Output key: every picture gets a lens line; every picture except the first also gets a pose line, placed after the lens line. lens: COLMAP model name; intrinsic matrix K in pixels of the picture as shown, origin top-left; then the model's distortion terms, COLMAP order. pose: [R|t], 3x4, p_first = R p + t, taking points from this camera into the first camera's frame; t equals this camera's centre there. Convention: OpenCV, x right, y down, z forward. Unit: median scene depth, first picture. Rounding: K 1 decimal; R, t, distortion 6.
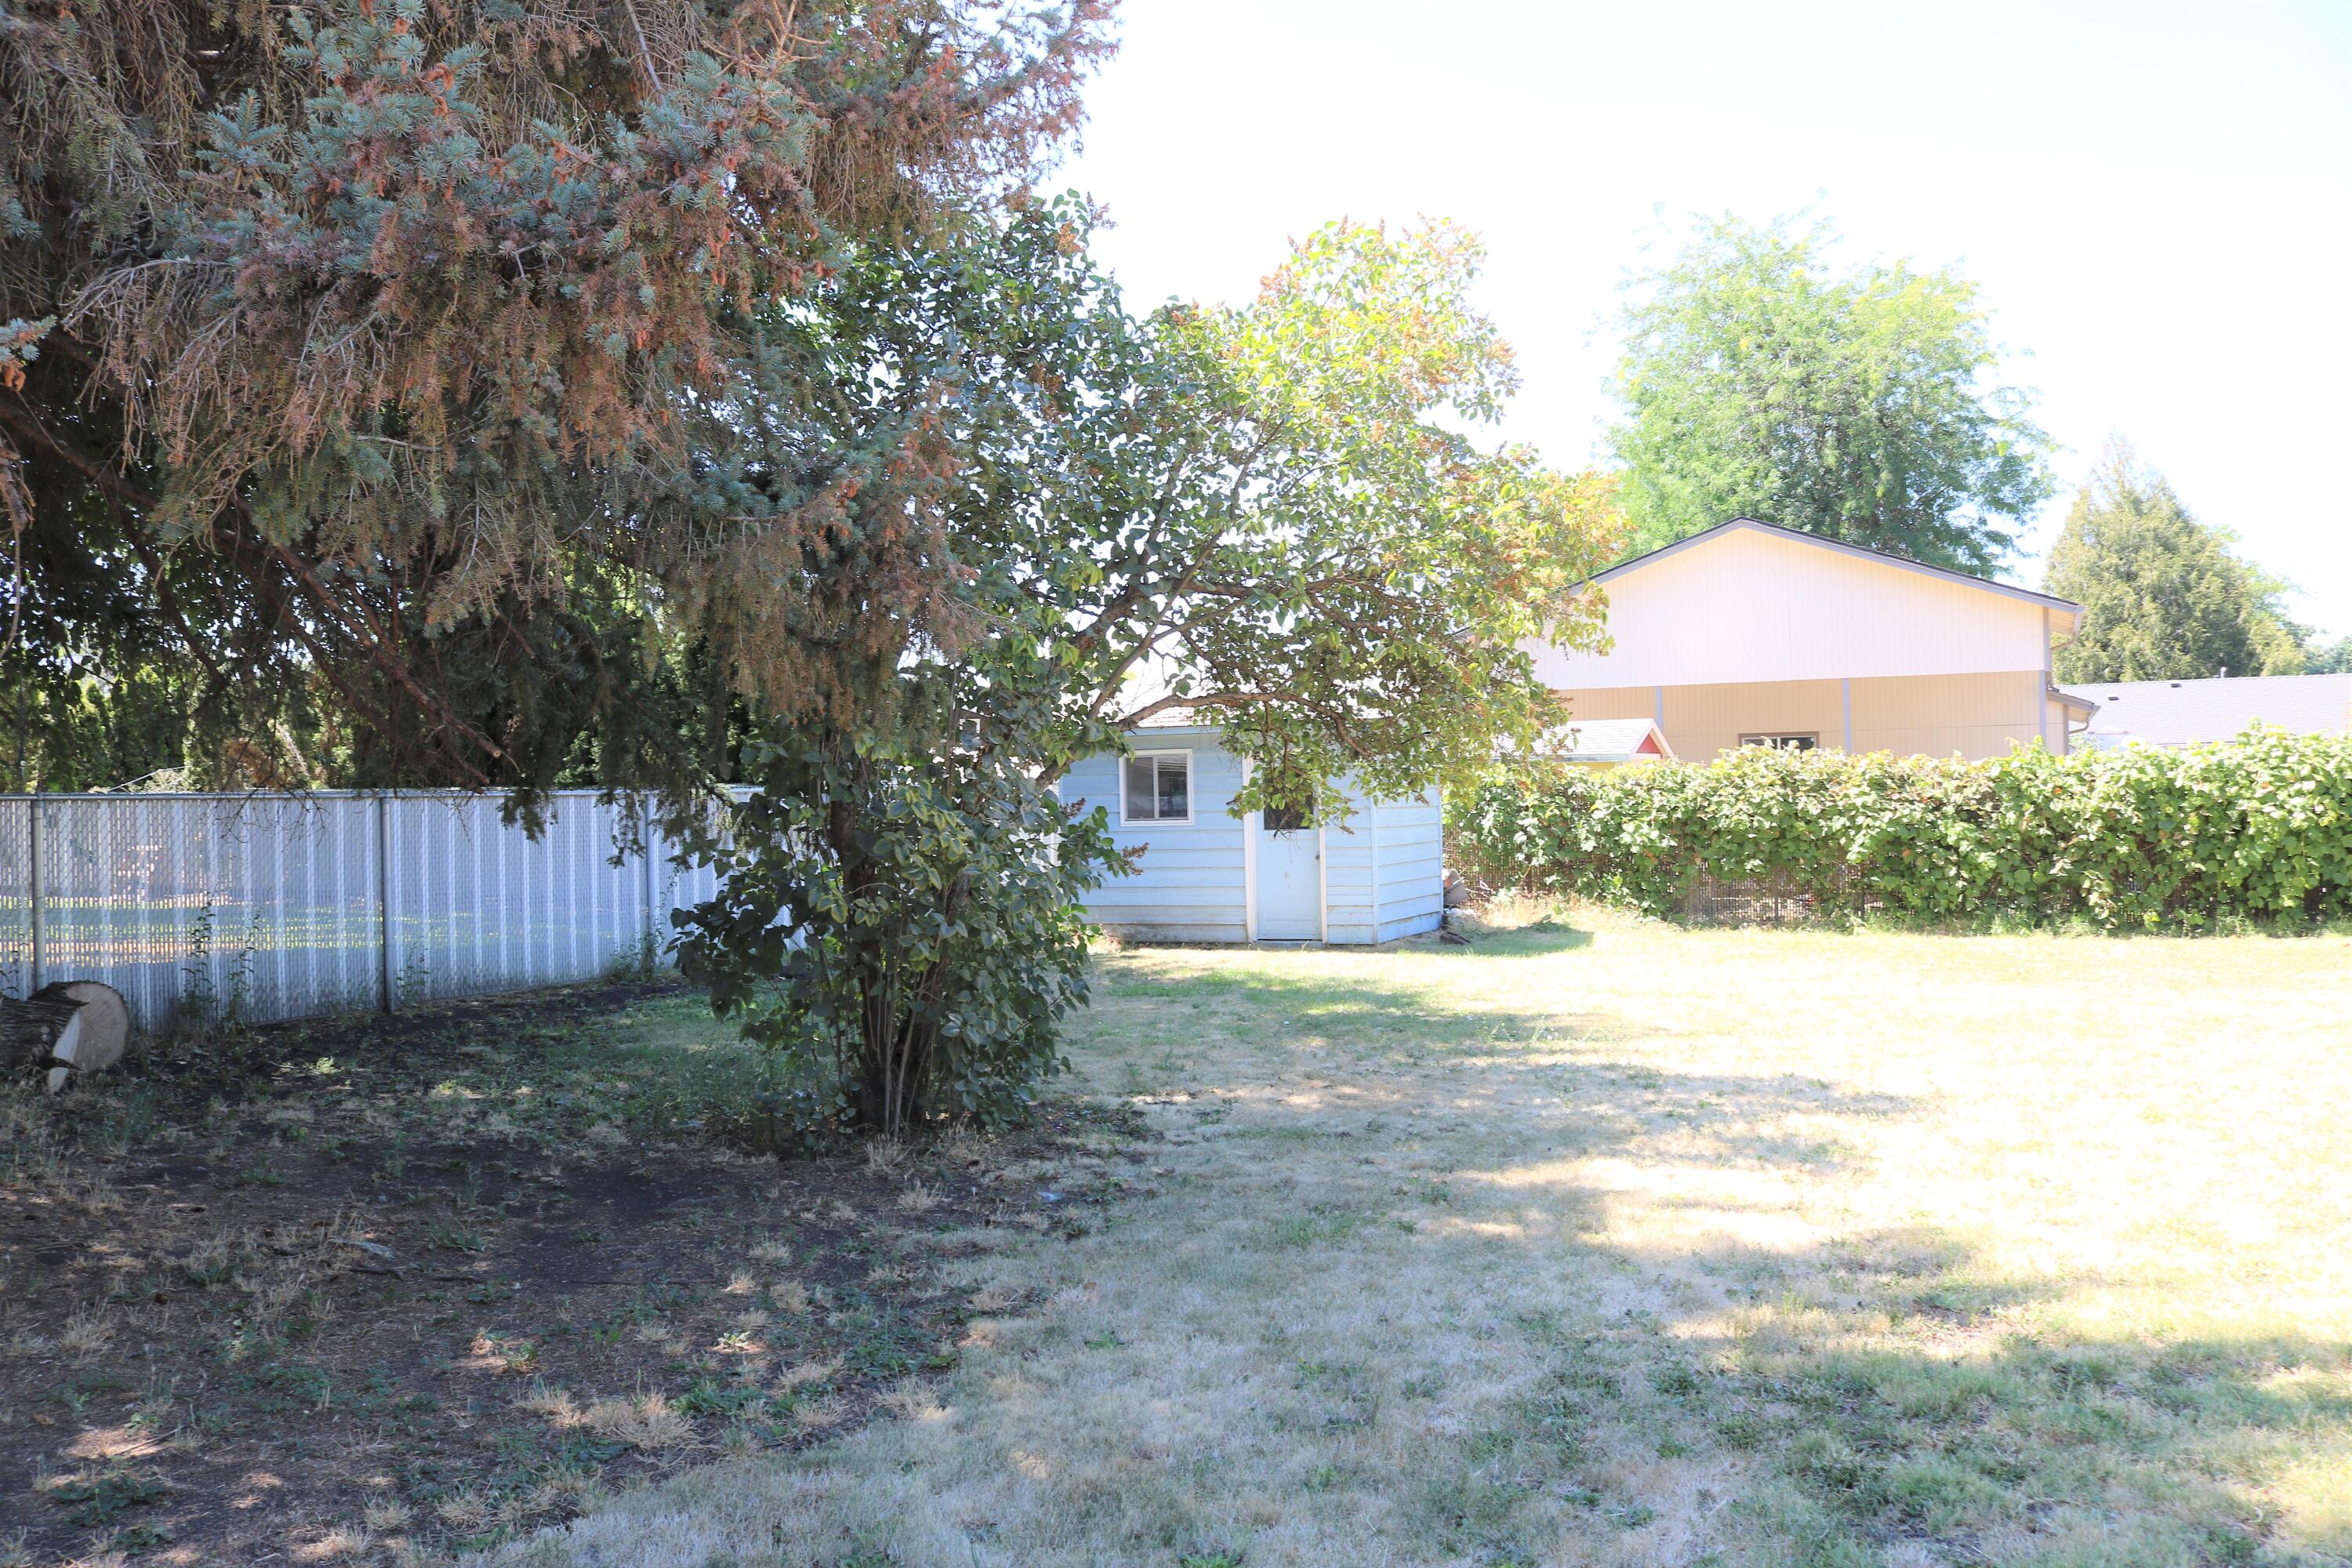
lens RADIAL K [[1942.6, 0, 1185.4], [0, 1942.6, 788.5], [0, 0, 1]] dist [-0.164798, 0.122031]
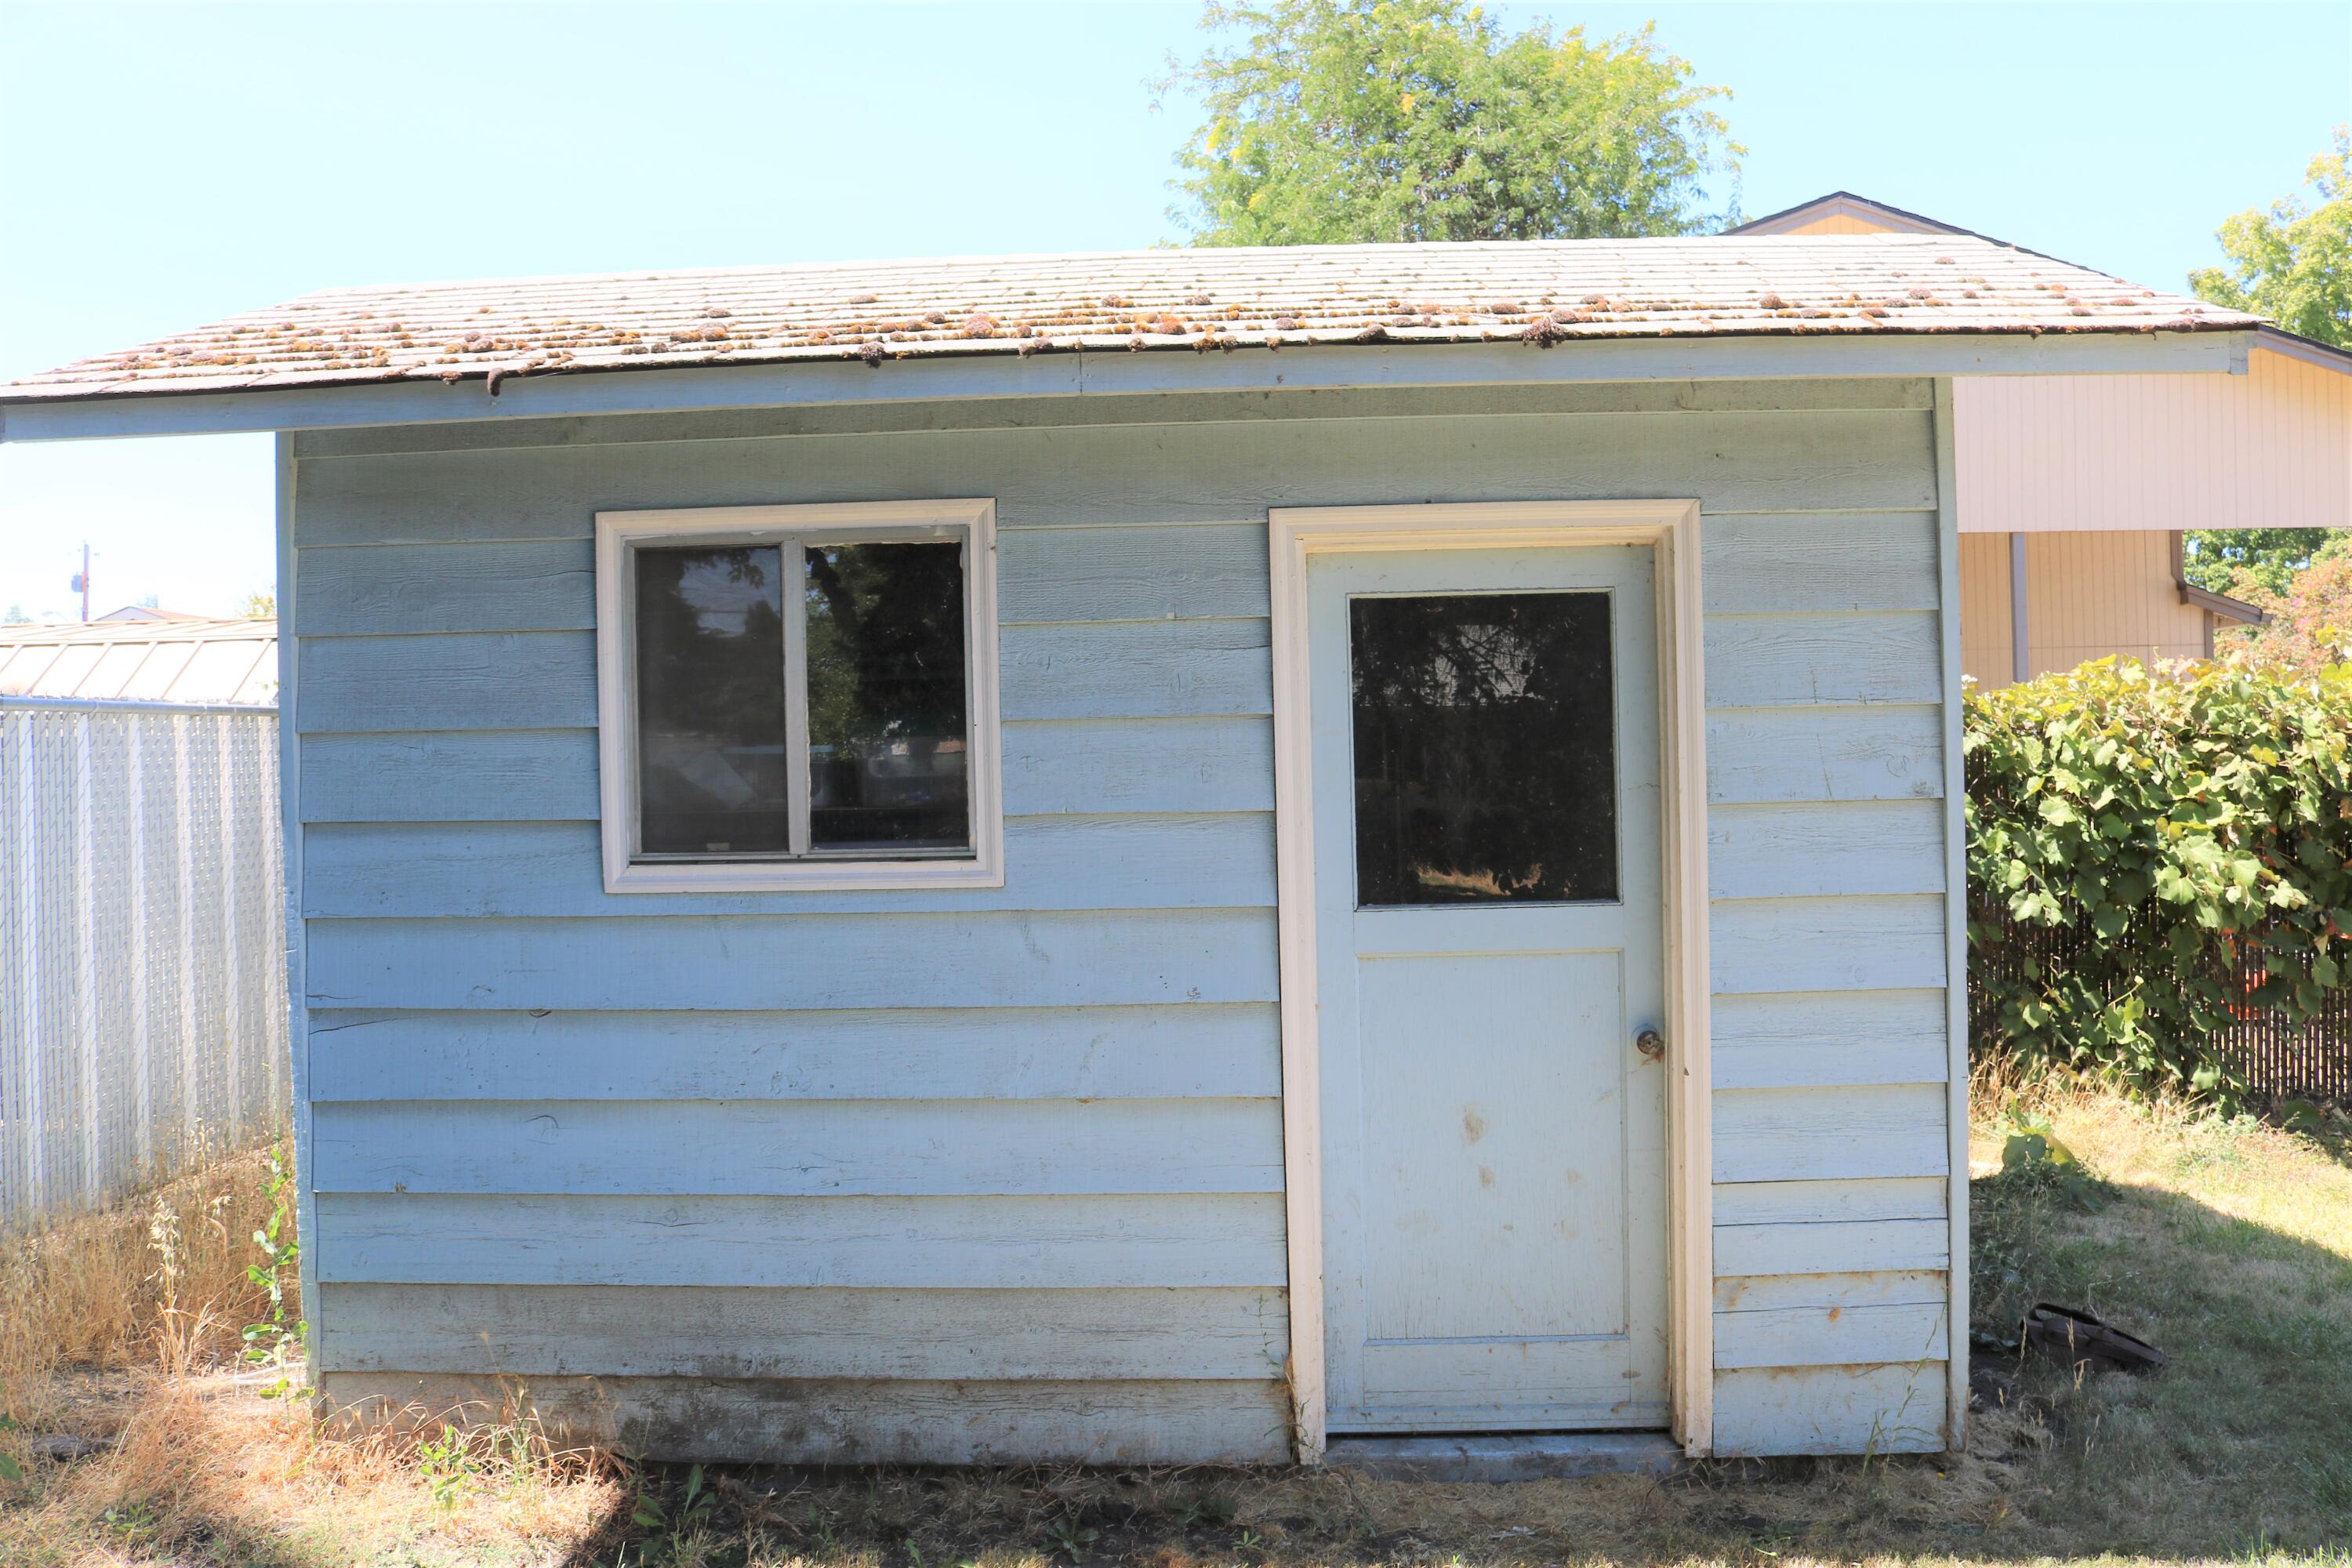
lens RADIAL K [[1942.6, 0, 1185.4], [0, 1942.6, 788.5], [0, 0, 1]] dist [-0.164798, 0.122031]
pose [[0.934688, -0.000287, 0.355470, -0.045396], [-0.004580, 0.999907, 0.012849, 0.005764], [-0.355441, -0.013637, 0.934599, 0.759403]]
